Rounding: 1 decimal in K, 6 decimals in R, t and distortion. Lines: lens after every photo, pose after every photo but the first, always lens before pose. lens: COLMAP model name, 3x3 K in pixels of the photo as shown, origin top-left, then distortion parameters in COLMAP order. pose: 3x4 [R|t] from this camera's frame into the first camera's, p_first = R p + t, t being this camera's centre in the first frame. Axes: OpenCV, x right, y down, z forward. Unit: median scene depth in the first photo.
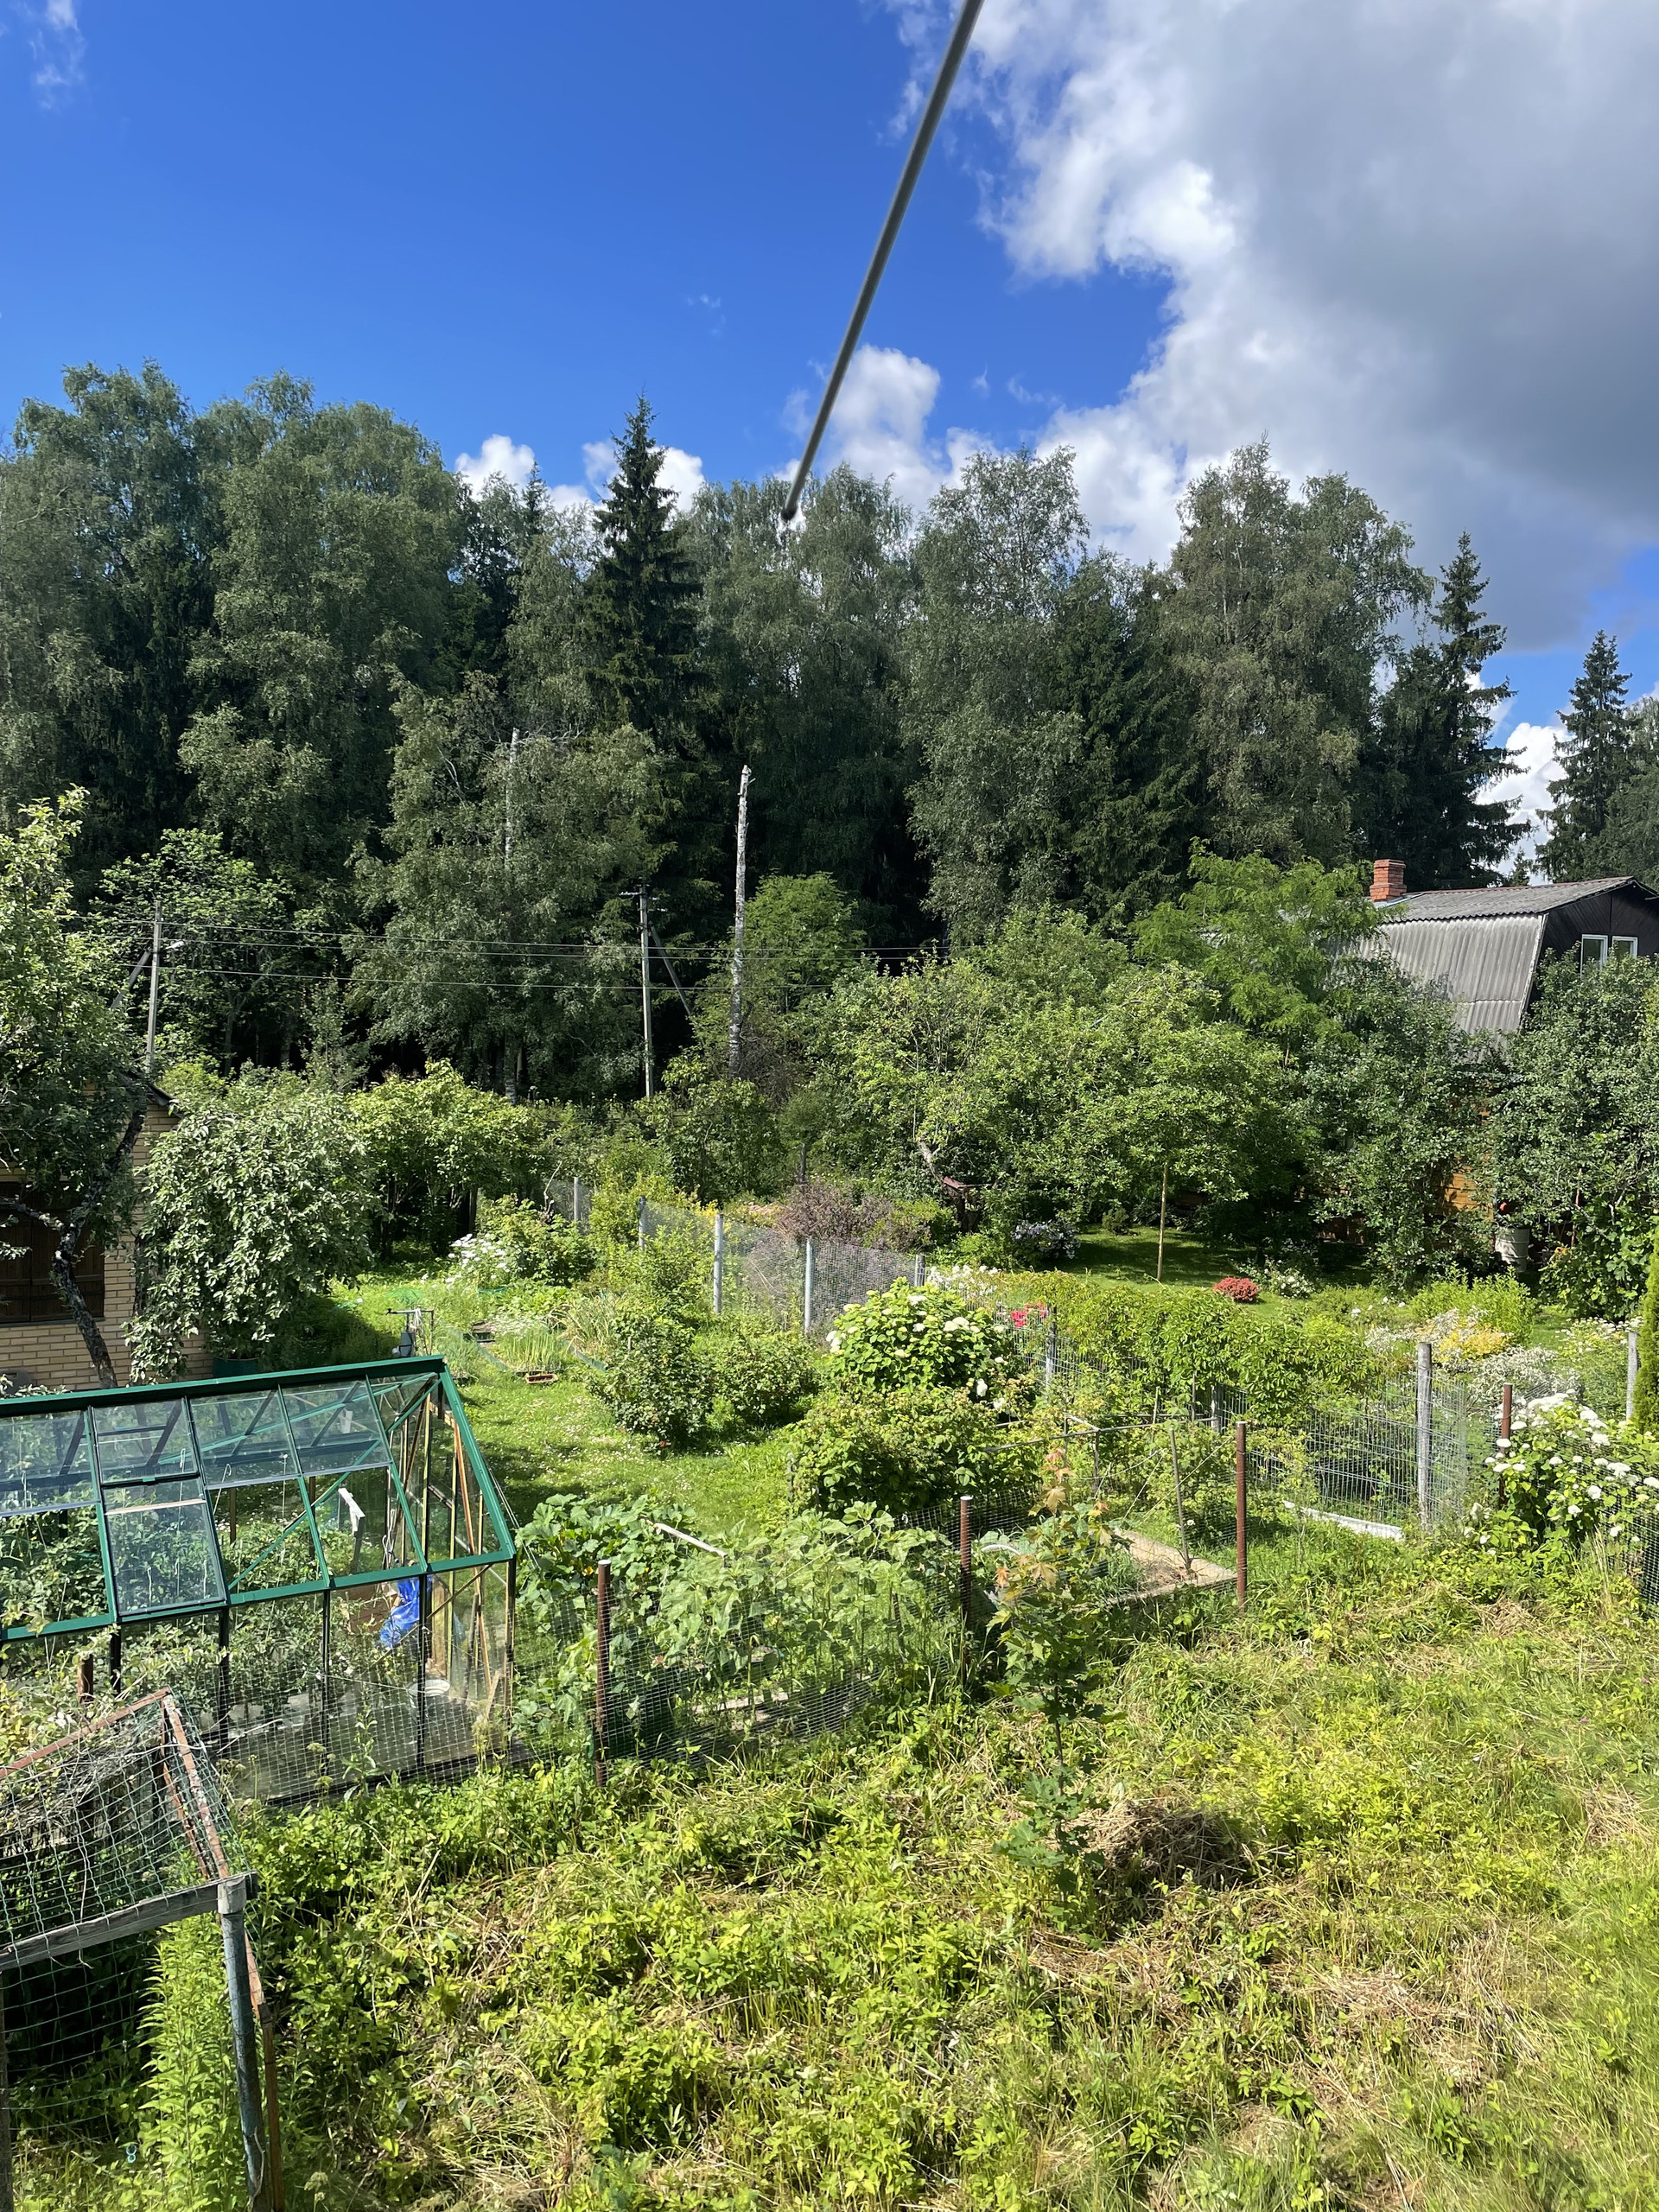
lens RADIAL K [[1642.3, 0, 838.1], [0, 1642.3, 1103.1], [0, 0, 1]] dist [0.136756, -0.219555]
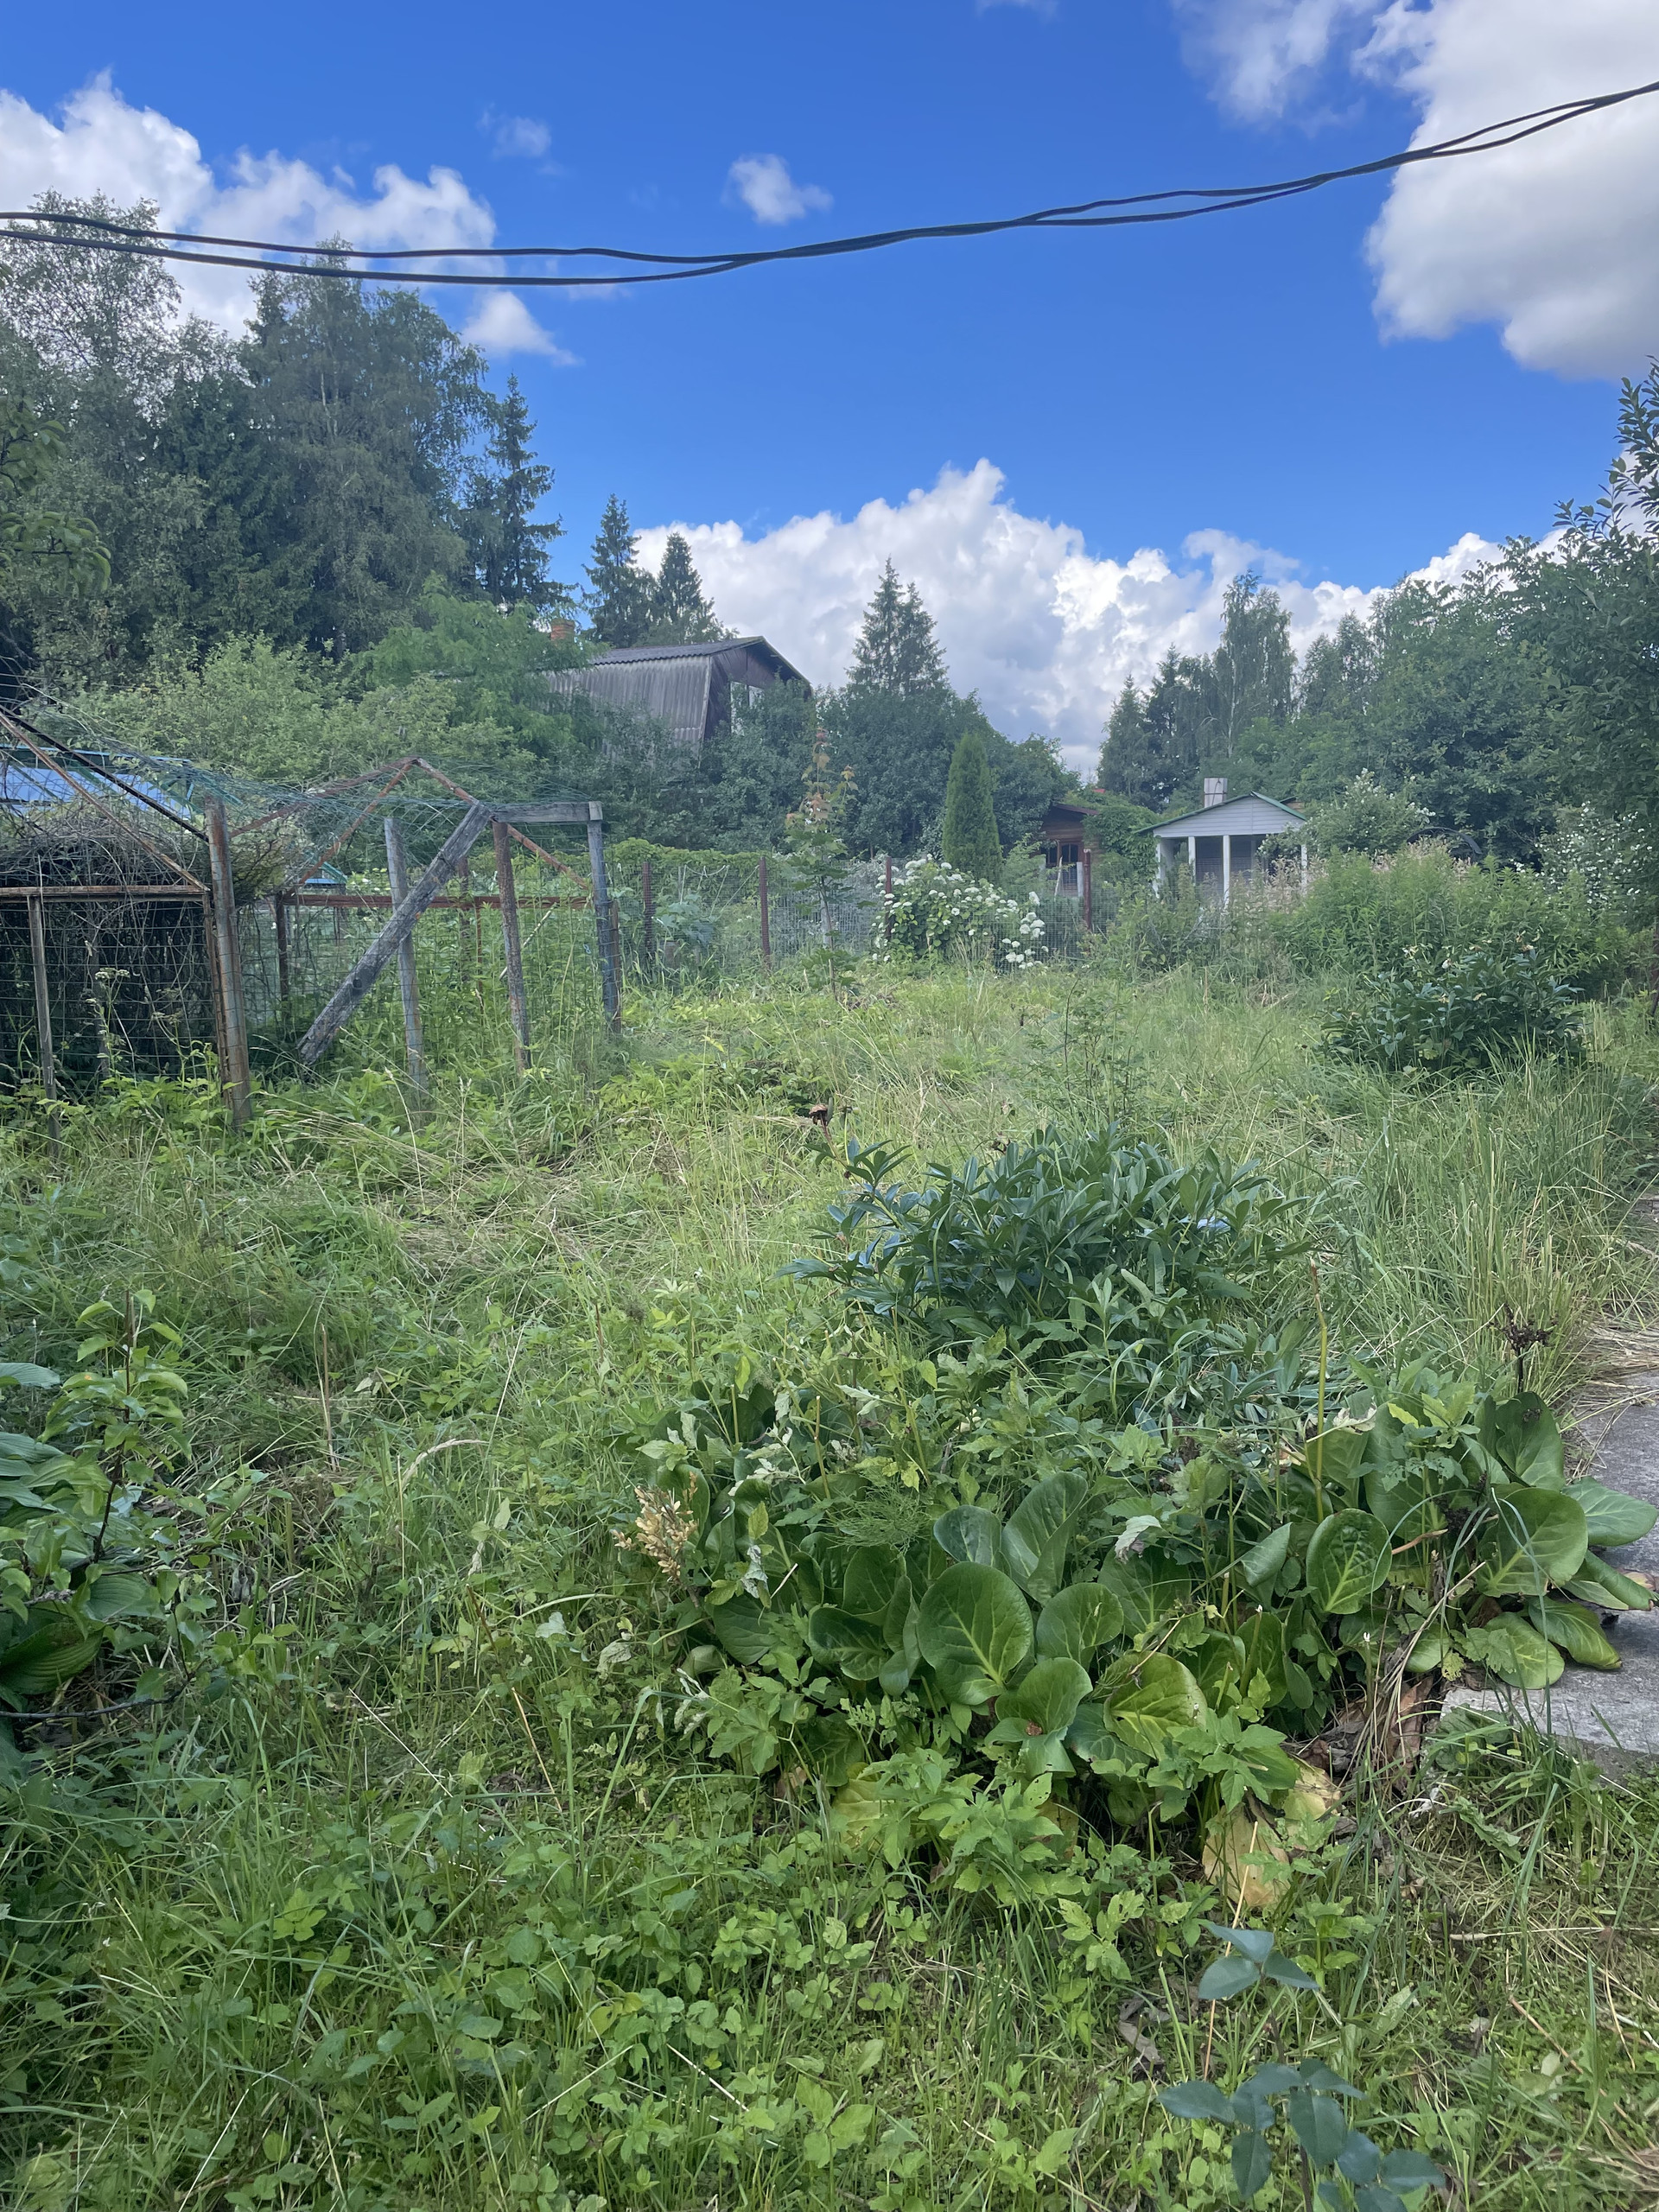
lens RADIAL K [[1642.3, 0, 838.1], [0, 1642.3, 1103.1], [0, 0, 1]] dist [0.136756, -0.219555]
pose [[0.824960, -0.087917, 0.558311, -0.116968], [0.055386, 0.995648, 0.074945, 0.071327], [-0.562470, -0.030904, 0.826240, -0.039570]]
